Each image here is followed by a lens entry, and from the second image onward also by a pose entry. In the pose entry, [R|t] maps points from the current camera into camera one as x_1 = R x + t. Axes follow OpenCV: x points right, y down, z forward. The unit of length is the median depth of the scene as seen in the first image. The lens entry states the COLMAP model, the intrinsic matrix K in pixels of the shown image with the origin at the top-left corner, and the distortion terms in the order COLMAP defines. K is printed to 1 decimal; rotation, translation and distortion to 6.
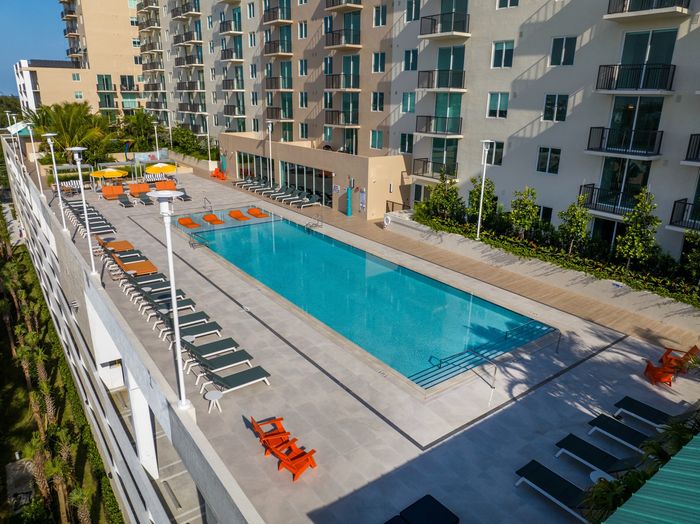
lens RADIAL K [[496.2, 0, 353.6], [0, 496.2, 262.7], [0, 0, 1]] dist [-0.034342, -0.002363]
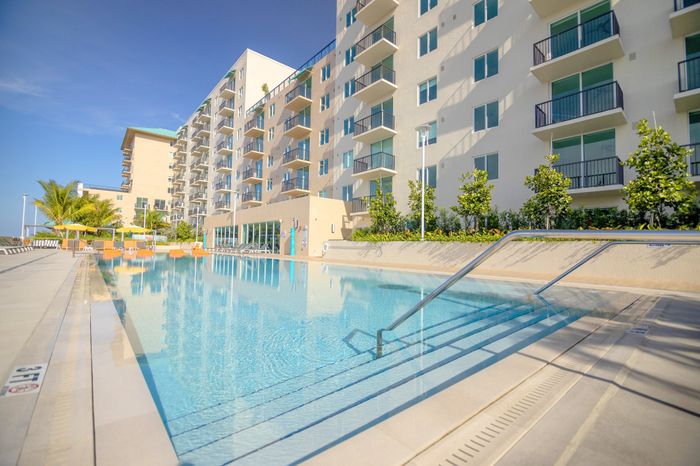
lens RADIAL K [[311.9, 0, 349.5], [0, 311.9, 230.6], [0, 0, 1]] dist [-0.008256, -0.000127]
pose [[0.997848, 0.005469, 0.065347, 0.068325], [0.018629, 0.931819, -0.362446, 0.096781], [-0.062874, 0.362883, 0.929711, 0.381705]]
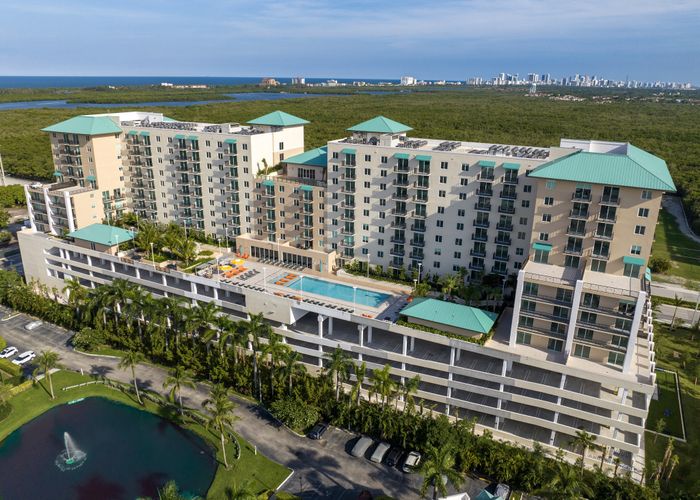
lens RADIAL K [[508.8, 0, 348.6], [0, 508.8, 250.0], [0, 0, 1]] dist [-0.000662, -0.000126]
pose [[0.904181, -0.134094, 0.405556, -1.162668], [0.134082, 0.990558, 0.028586, -0.305525], [-0.405560, 0.028531, 0.913623, -2.059509]]
